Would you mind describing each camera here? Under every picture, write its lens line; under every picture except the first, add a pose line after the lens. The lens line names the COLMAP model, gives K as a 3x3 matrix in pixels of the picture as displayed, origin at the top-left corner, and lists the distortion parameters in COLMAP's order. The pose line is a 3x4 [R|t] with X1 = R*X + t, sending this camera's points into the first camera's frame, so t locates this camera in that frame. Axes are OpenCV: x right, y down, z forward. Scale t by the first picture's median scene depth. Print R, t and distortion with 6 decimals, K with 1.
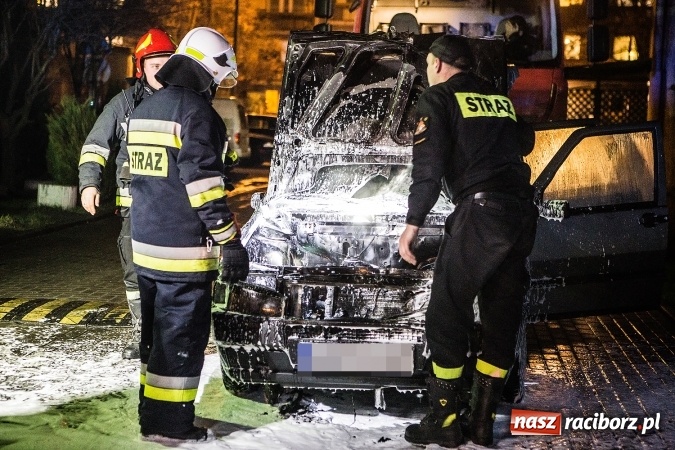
lens RADIAL K [[1236.6, 0, 337.5], [0, 1236.6, 225.0], [0, 0, 1]] dist [0.172029, -0.046432]
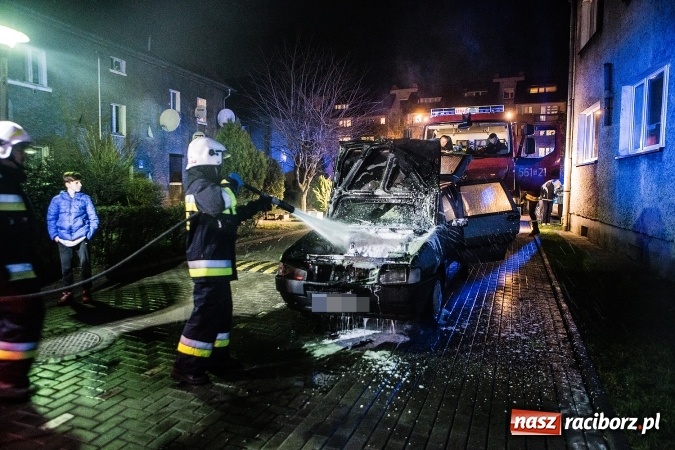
lens RADIAL K [[471.3, 0, 337.5], [0, 471.3, 225.0], [0, 0, 1]] dist [-0.104813, 0.081353]
pose [[0.966573, -0.005322, -0.256336, 0.165099], [0.005323, 0.999986, -0.000691, -0.011519], [0.256335, -0.000696, 0.966588, 0.219918]]
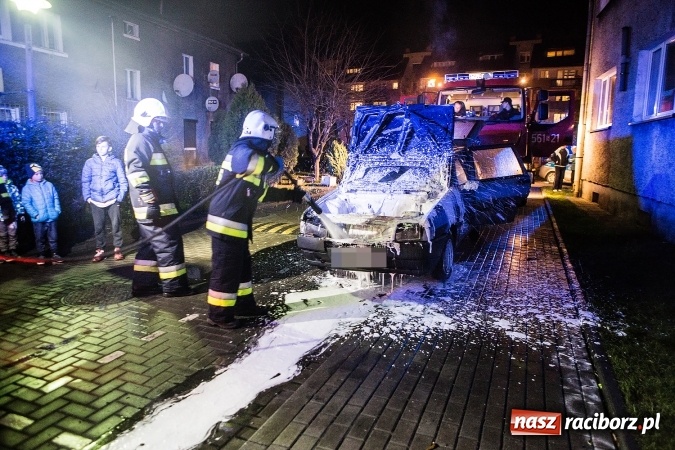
lens RADIAL K [[471.3, 0, 337.5], [0, 471.3, 225.0], [0, 0, 1]] dist [-0.104813, 0.081353]
pose [[0.960278, 0.018762, -0.278414, 0.165958], [0.001184, 0.997454, 0.071303, -0.004957], [0.279043, -0.068800, 0.957811, 0.177326]]
